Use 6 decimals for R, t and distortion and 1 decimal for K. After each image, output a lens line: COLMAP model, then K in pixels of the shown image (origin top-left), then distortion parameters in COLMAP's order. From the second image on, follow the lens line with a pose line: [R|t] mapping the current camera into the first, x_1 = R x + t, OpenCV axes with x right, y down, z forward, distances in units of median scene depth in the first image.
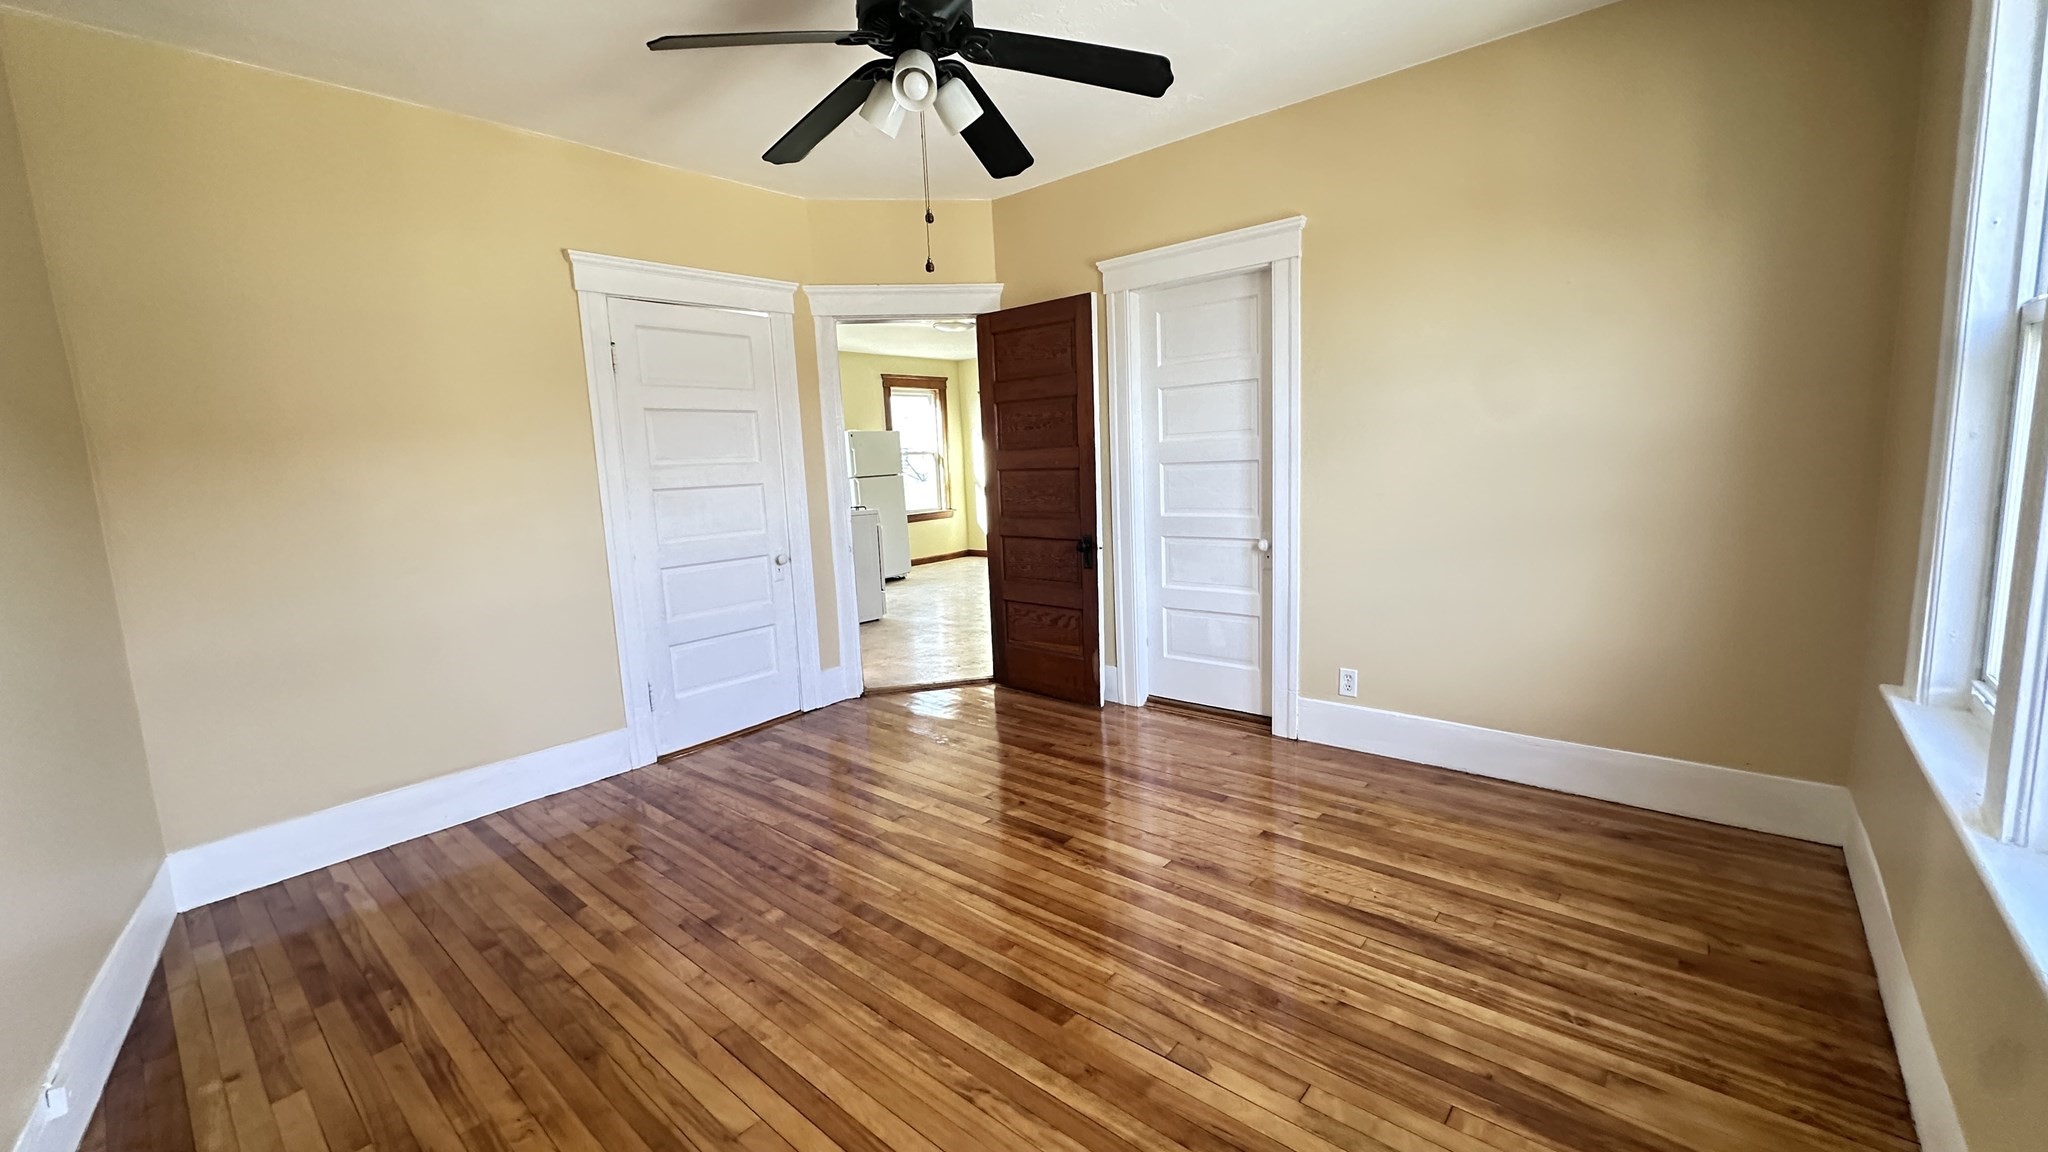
lens RADIAL K [[815.9, 0, 1022.8], [0, 815.9, 571.8], [0, 0, 1]] dist [0.002694, 0.000460]
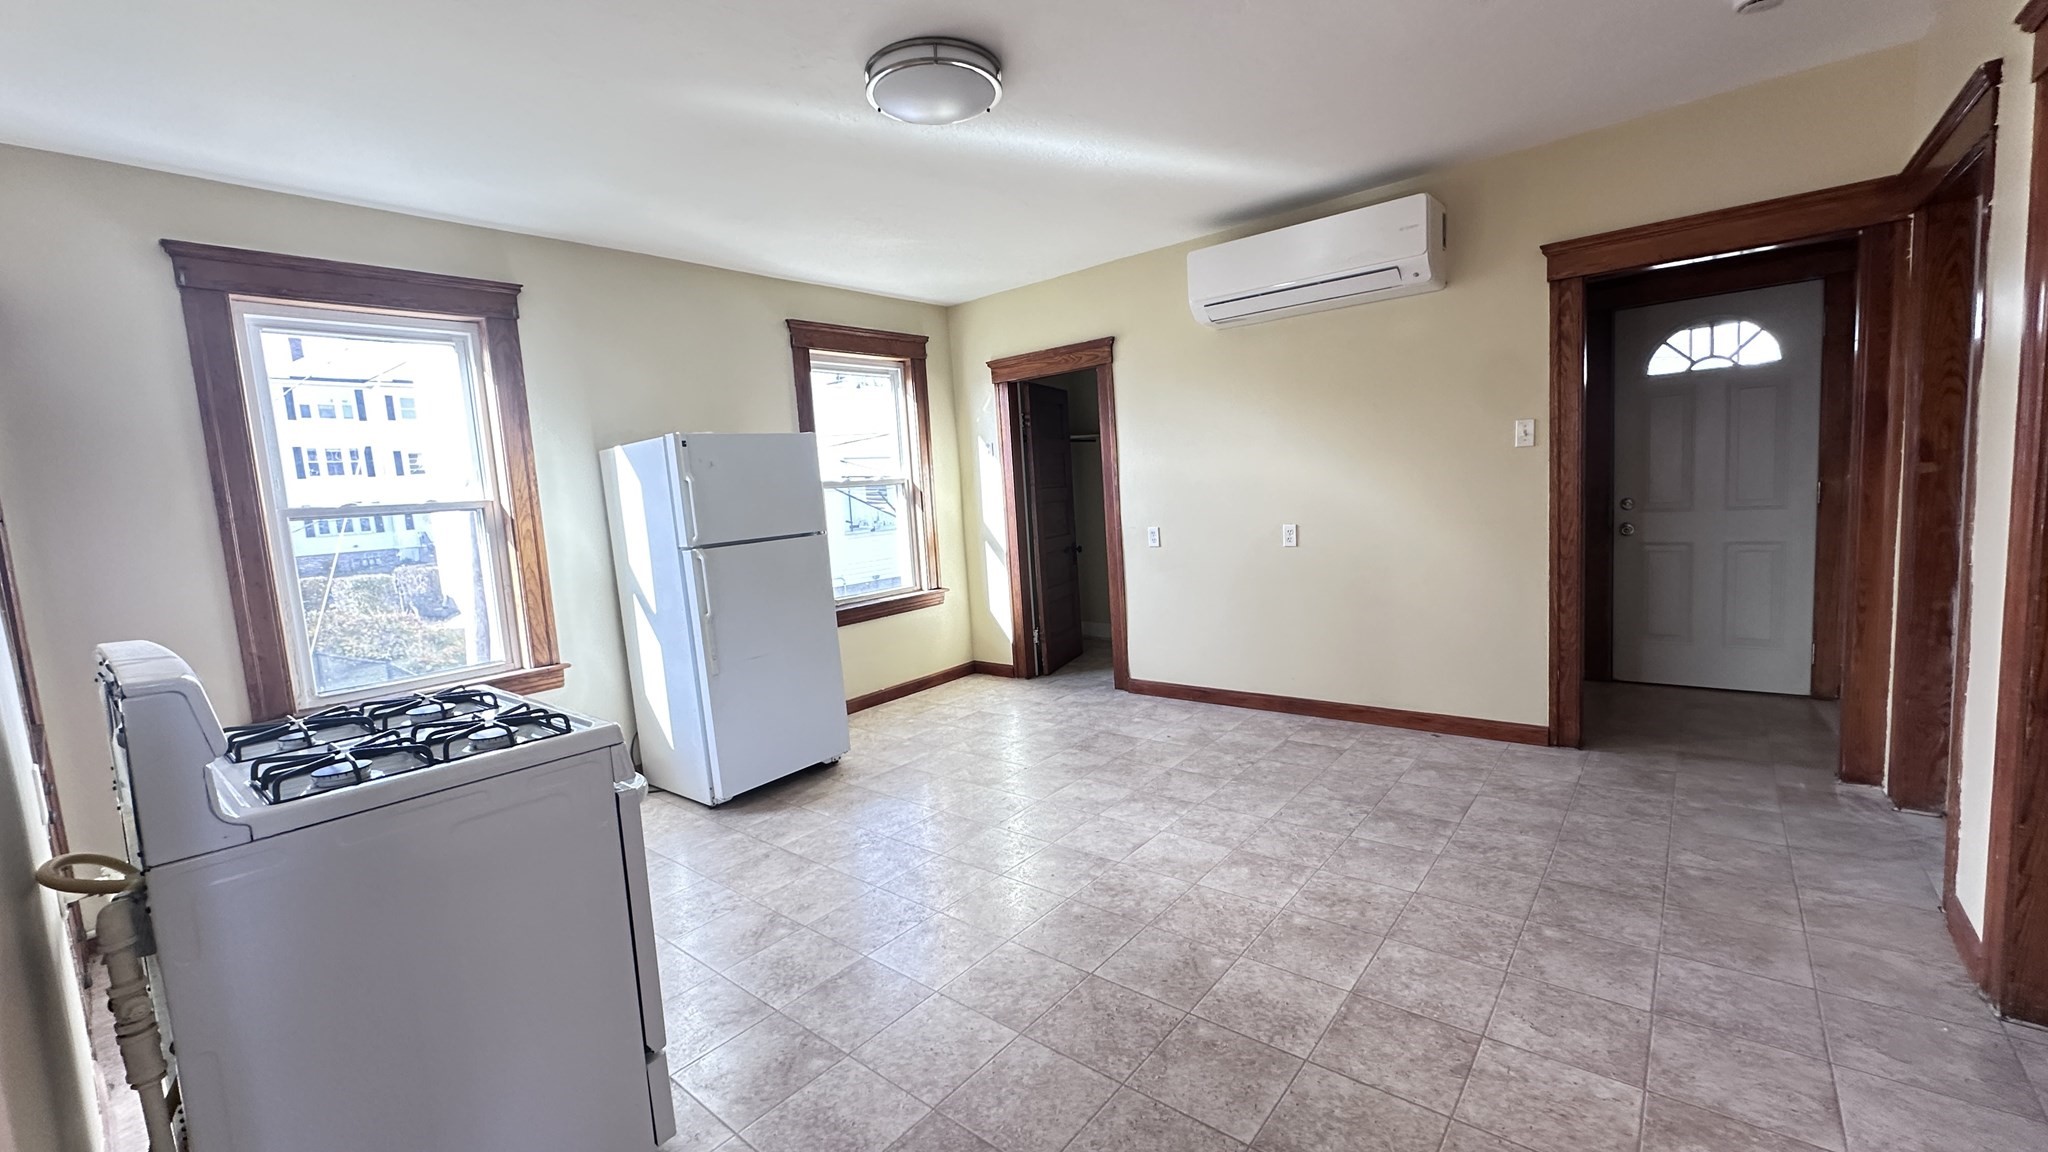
lens RADIAL K [[815.9, 0, 1029.2], [0, 815.9, 576.5], [0, 0, 1]] dist [0.002694, 0.000460]
pose [[0.999601, -0.022222, 0.017462, -0.130490], [0.022718, 0.999328, -0.028764, -0.228860], [-0.016811, 0.029149, 0.999434, 1.580842]]
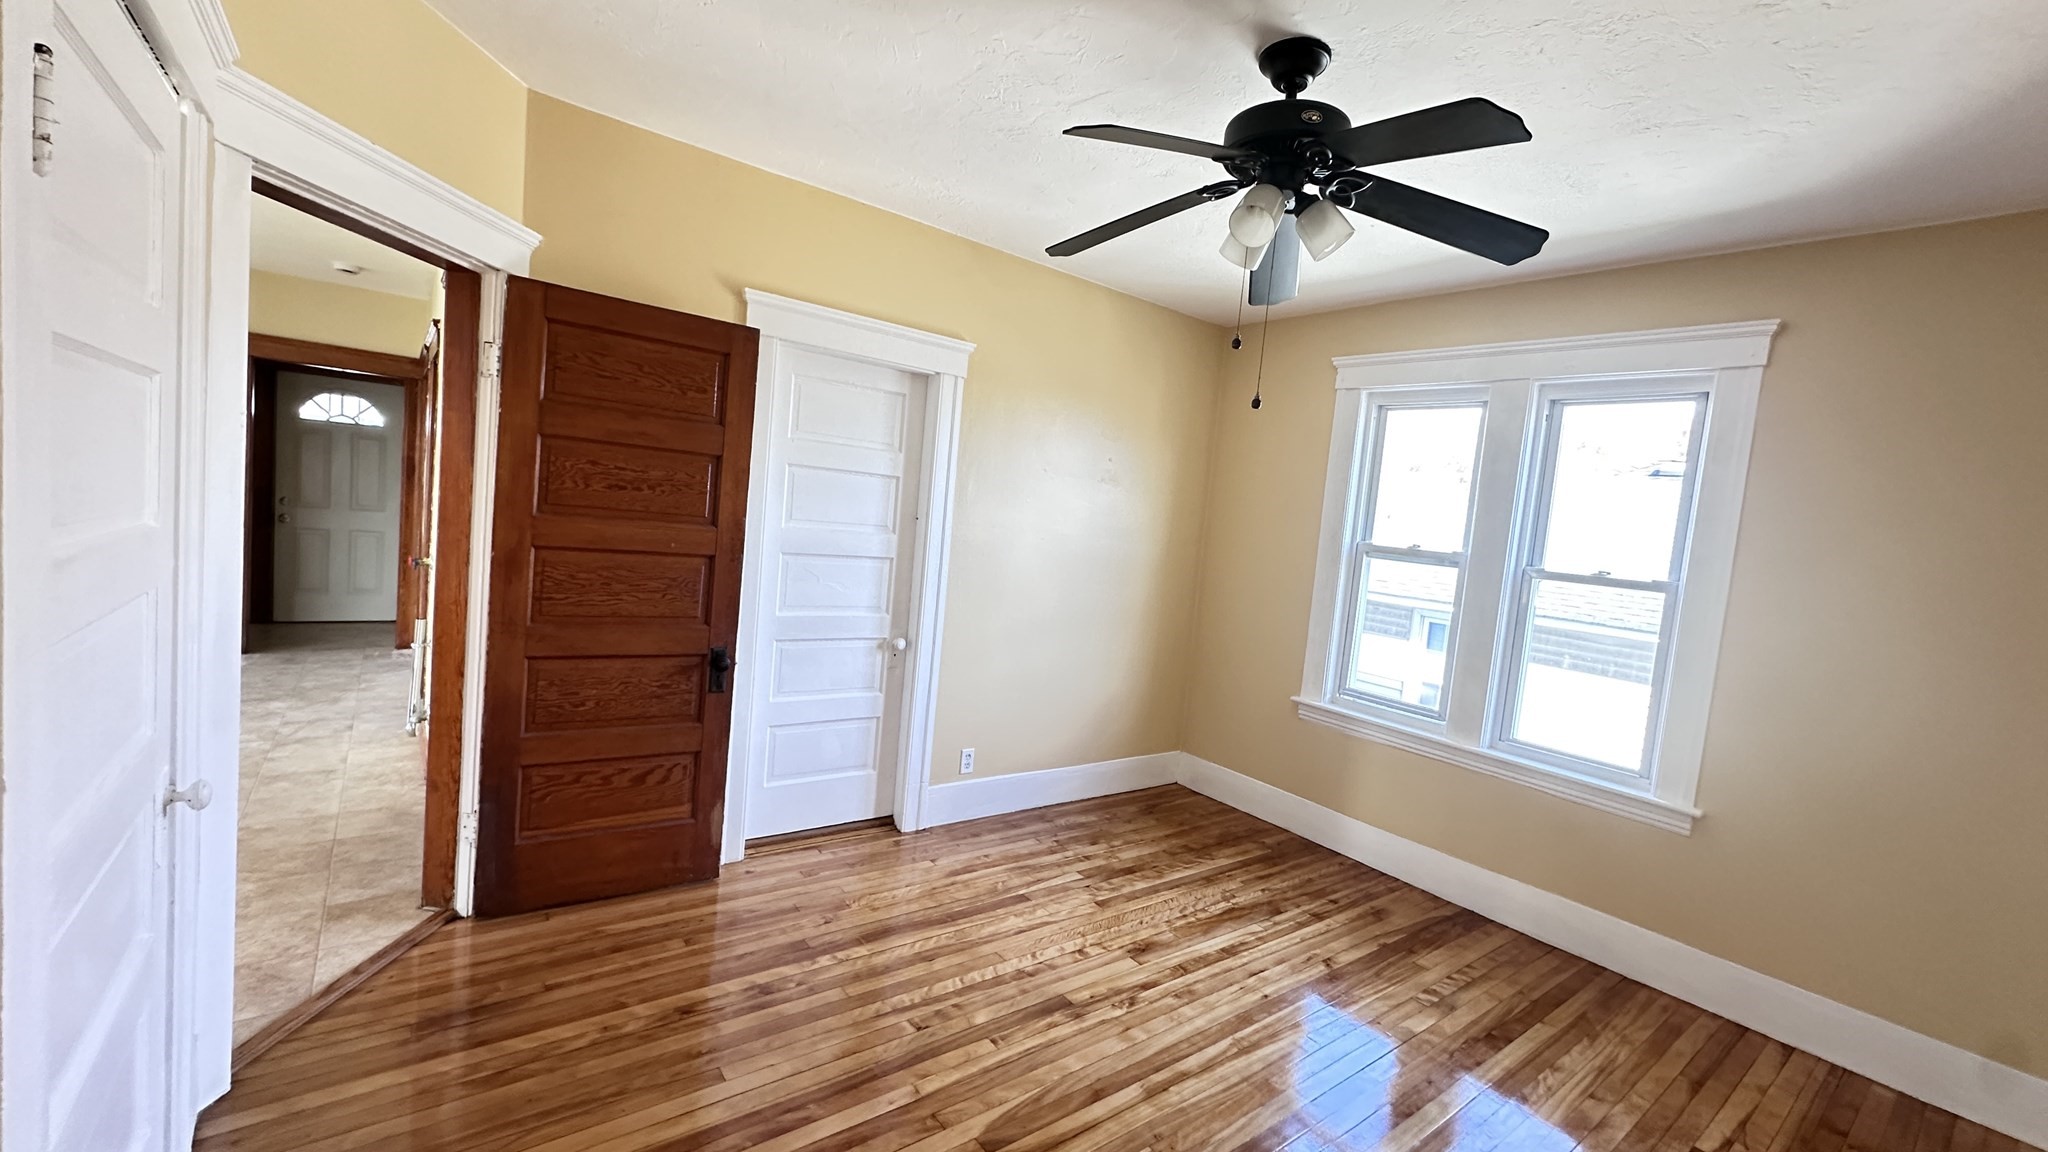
lens RADIAL K [[815.9, 0, 1028.9], [0, 815.9, 576.4], [0, 0, 1]] dist [0.002694, 0.000460]
pose [[0.197678, -0.010275, 0.980213, -0.724479], [0.032206, 0.999473, 0.003981, -0.128023], [-0.979738, 0.030782, 0.197905, 0.728409]]
